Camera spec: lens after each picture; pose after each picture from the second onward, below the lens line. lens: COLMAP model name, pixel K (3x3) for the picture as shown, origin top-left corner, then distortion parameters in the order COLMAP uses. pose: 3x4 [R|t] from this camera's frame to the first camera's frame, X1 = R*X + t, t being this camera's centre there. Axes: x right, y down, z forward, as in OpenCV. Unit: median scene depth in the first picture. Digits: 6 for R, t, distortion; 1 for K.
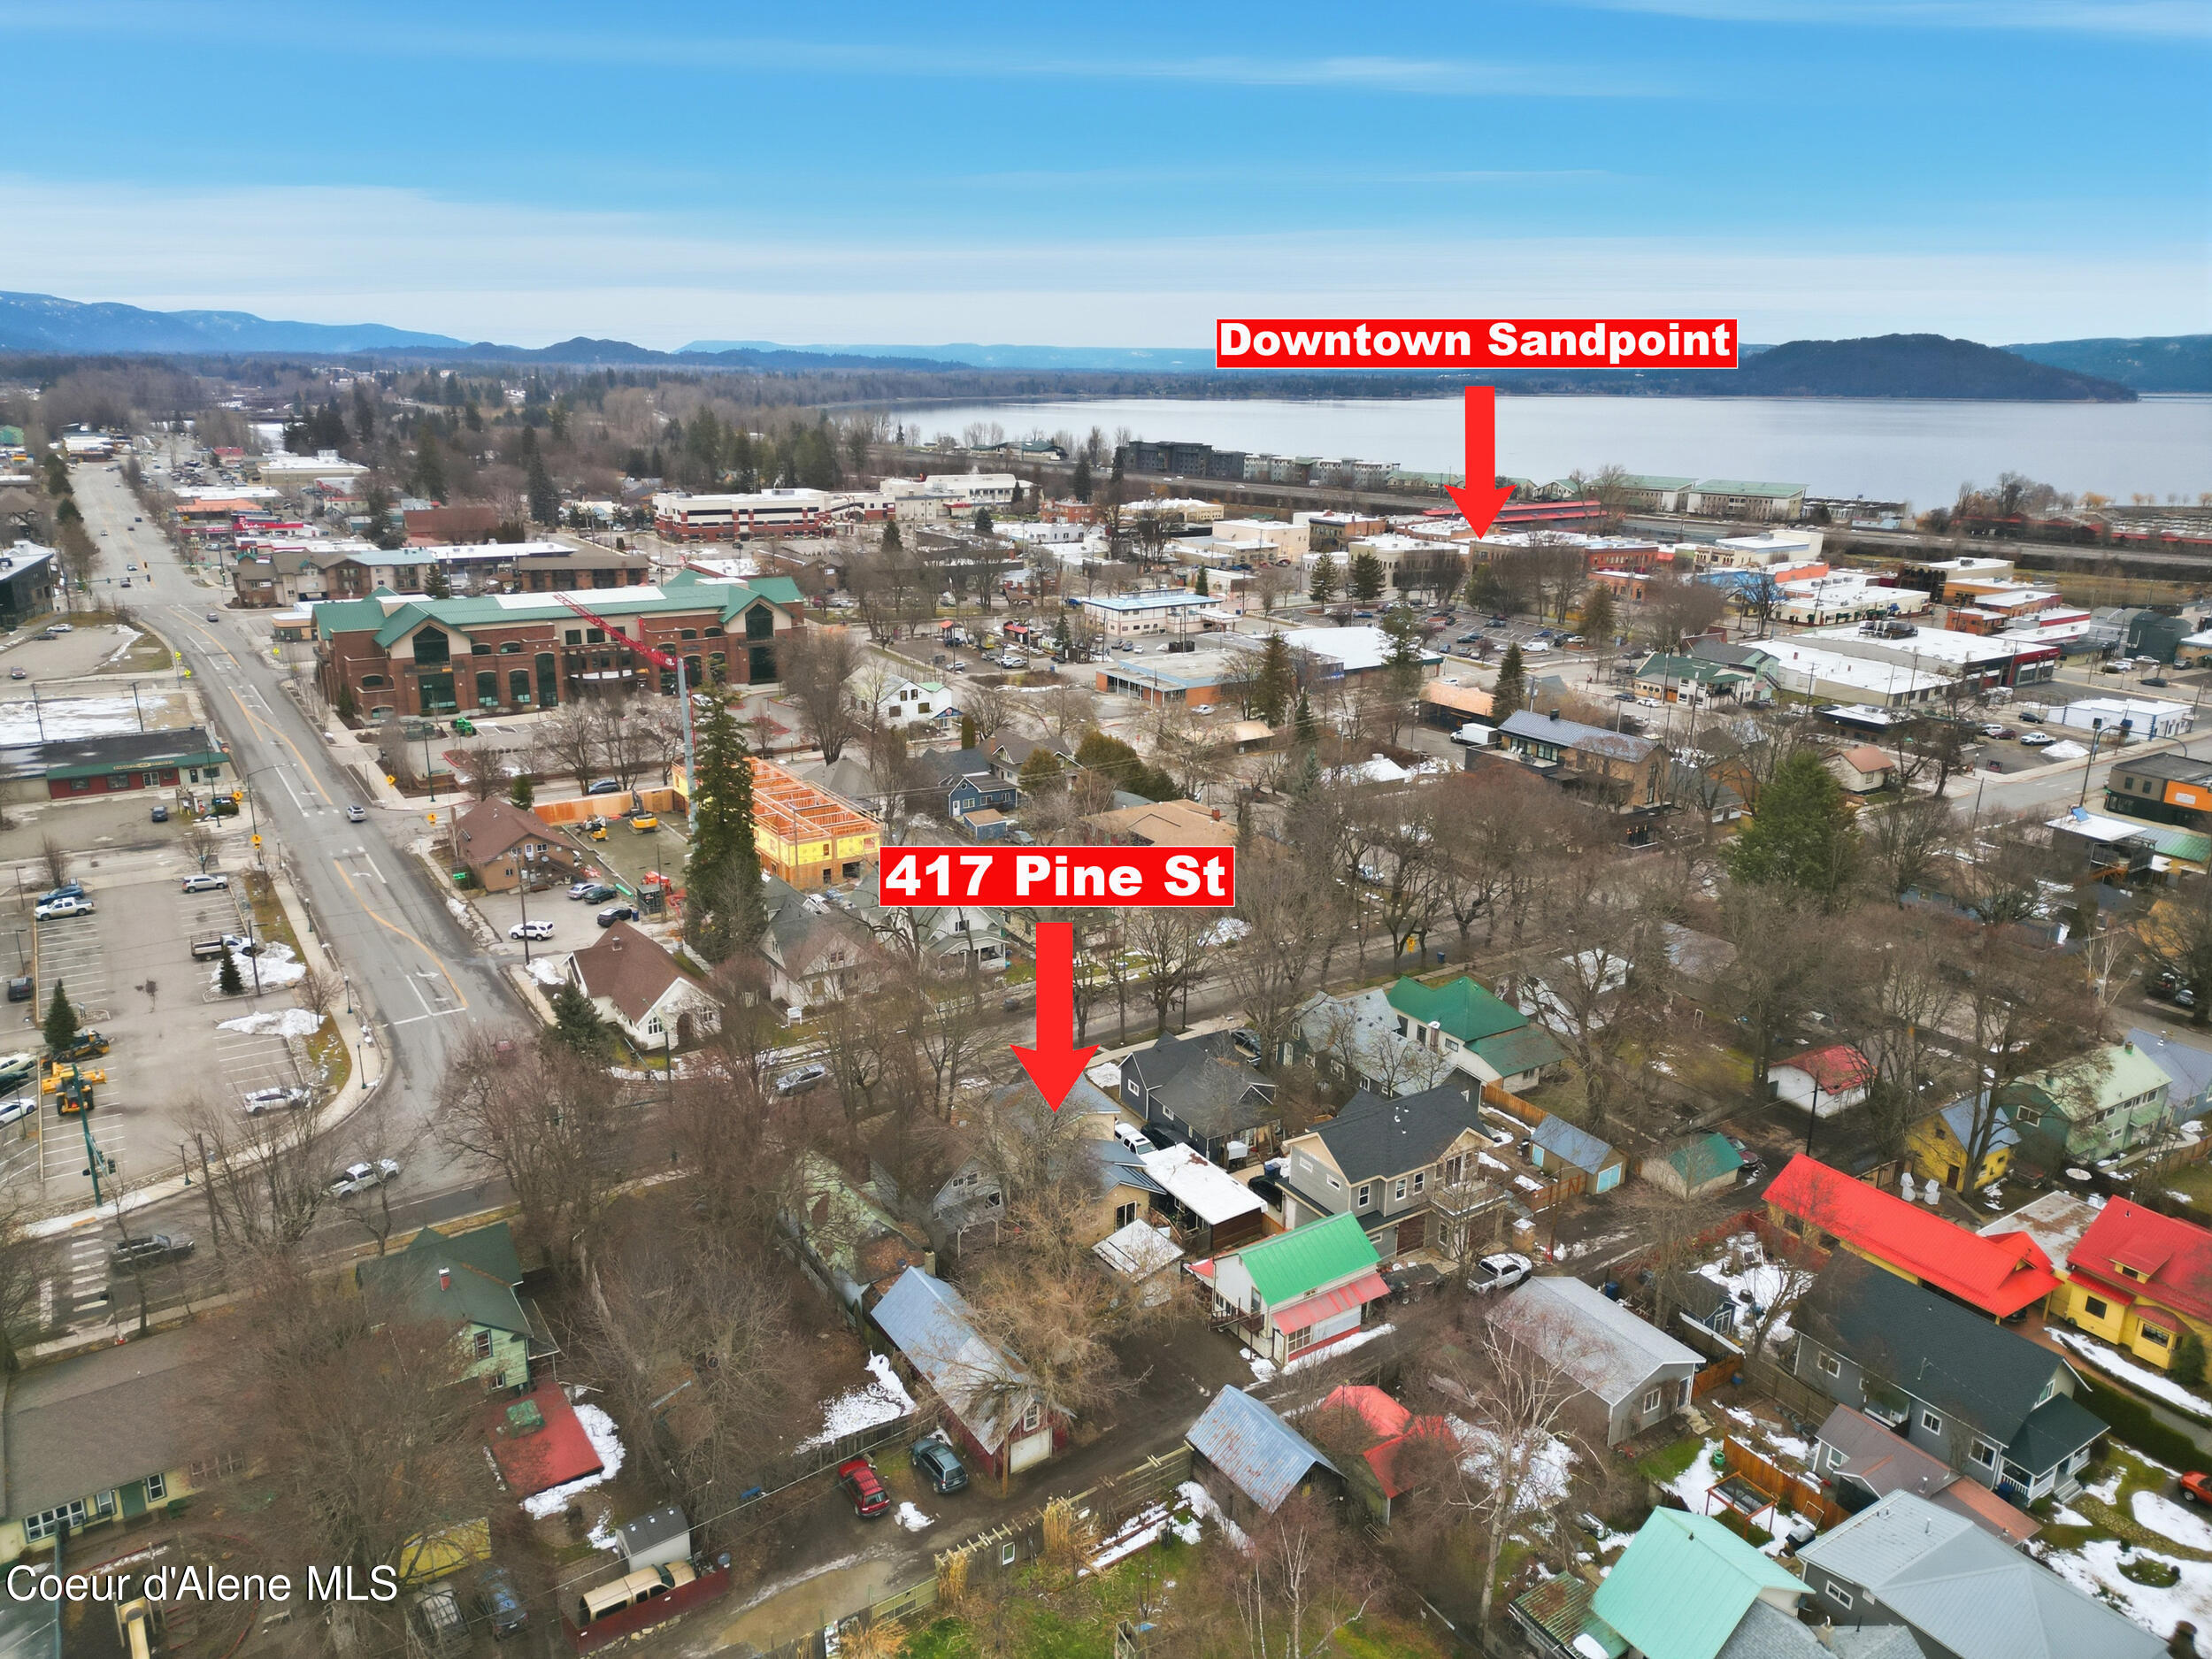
lens RADIAL K [[1525.6, 0, 1101.0], [0, 1525.6, 824.0], [0, 0, 1]] dist [0.096026, -0.108686]
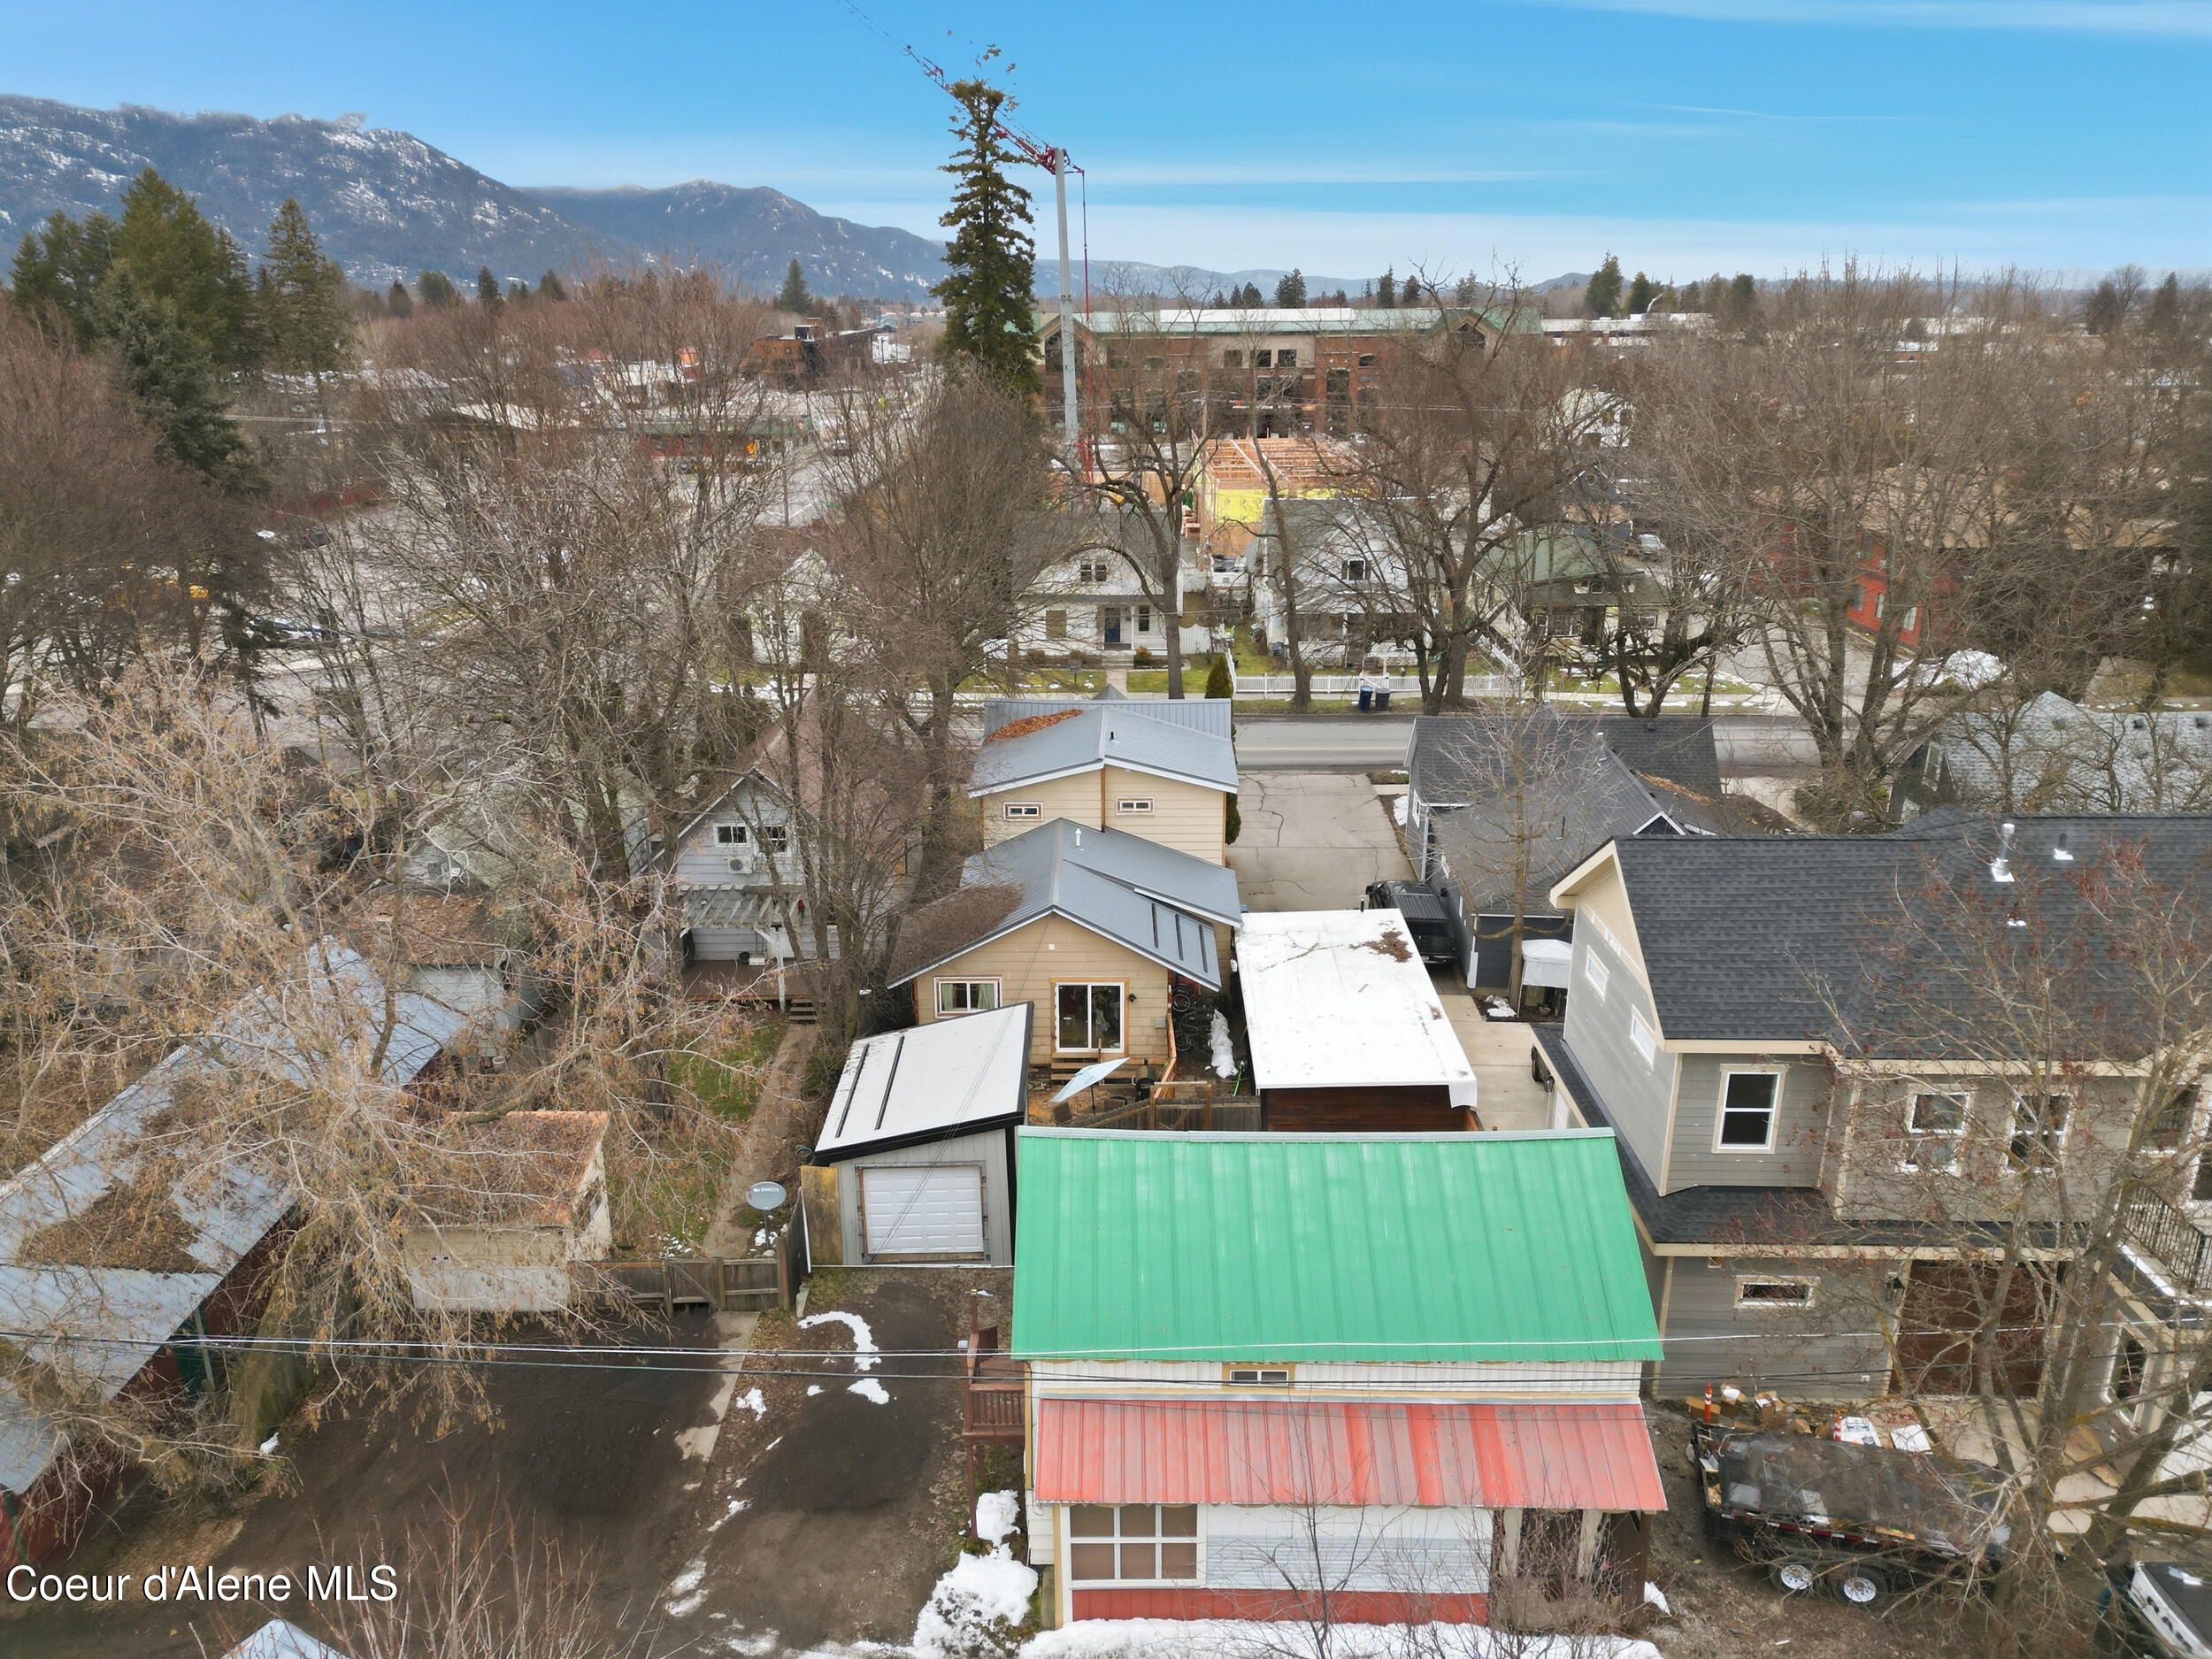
lens RADIAL K [[1525.6, 0, 1101.0], [0, 1525.6, 824.0], [0, 0, 1]] dist [0.096026, -0.108686]
pose [[0.828448, 0.157557, -0.537447, 0.079776], [-0.139972, 0.987408, 0.073707, 0.072427], [0.542292, 0.014165, 0.840070, 0.275026]]
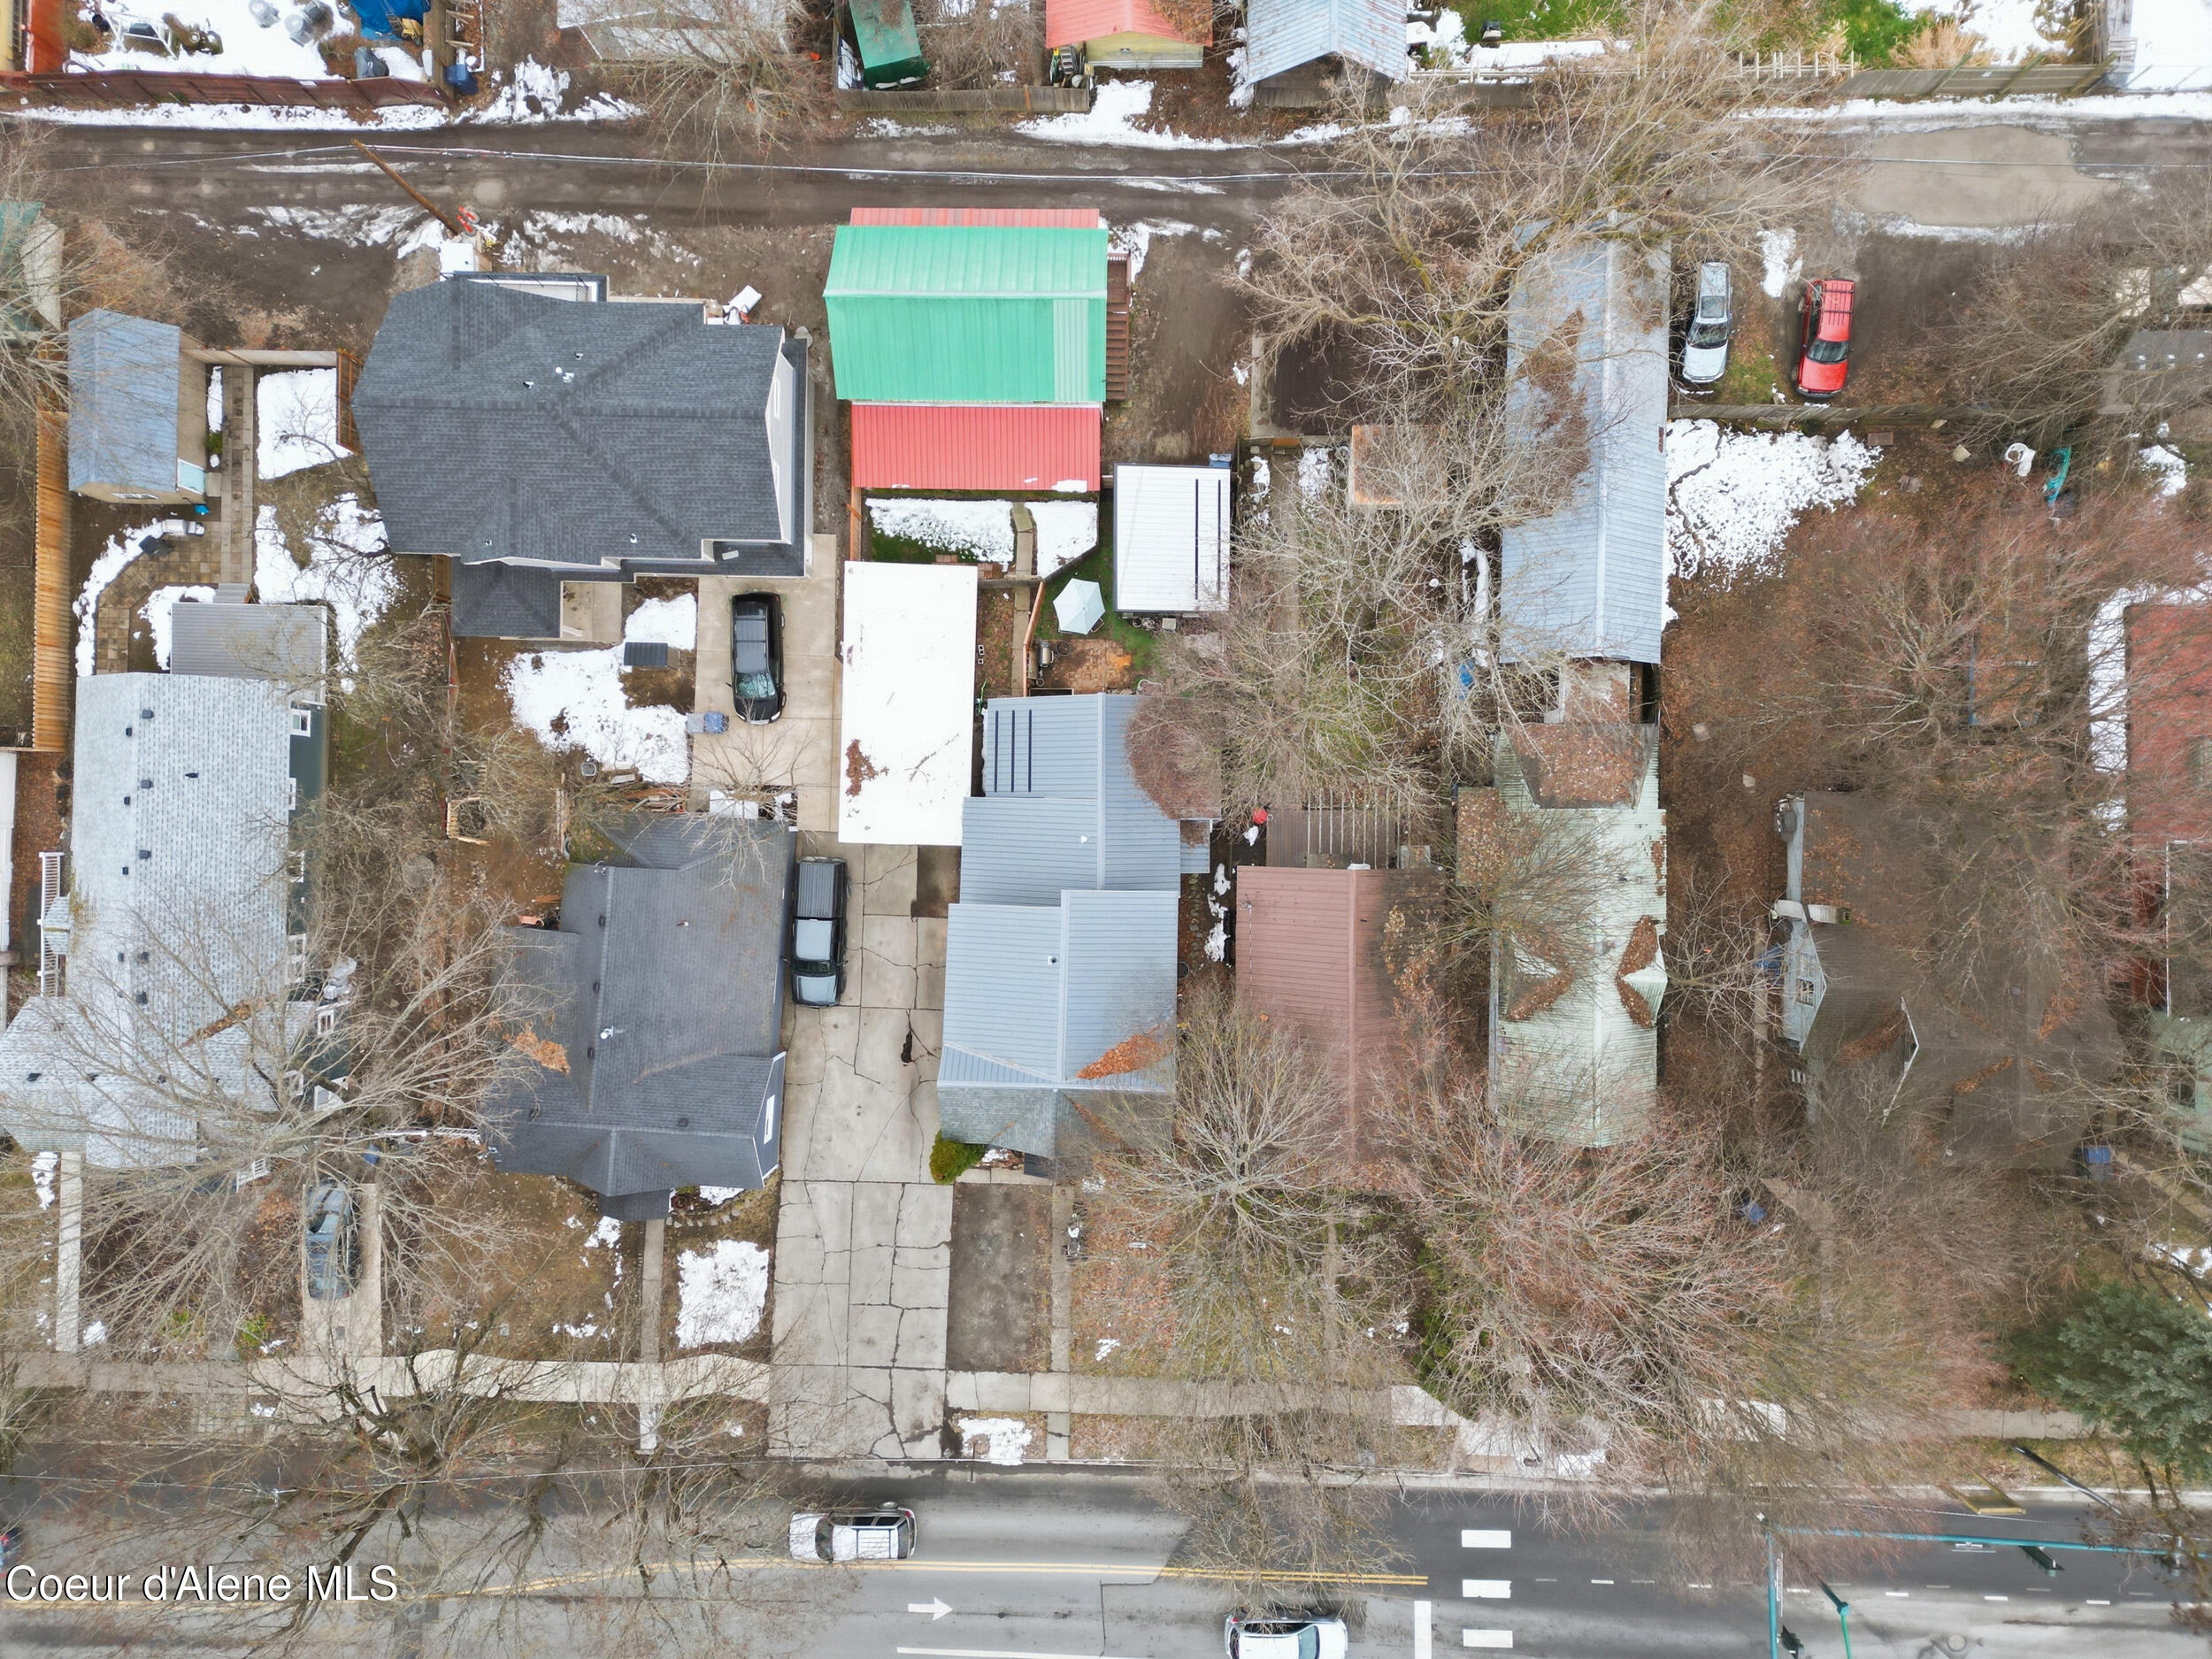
lens RADIAL K [[1525.6, 0, 1101.0], [0, 1525.6, 824.0], [0, 0, 1]] dist [0.096026, -0.108686]
pose [[-0.824076, -0.566437, 0.006886, -0.006233], [0.175032, -0.243045, 0.954093, -0.097265], [-0.538759, 0.787451, 0.299432, 0.342287]]
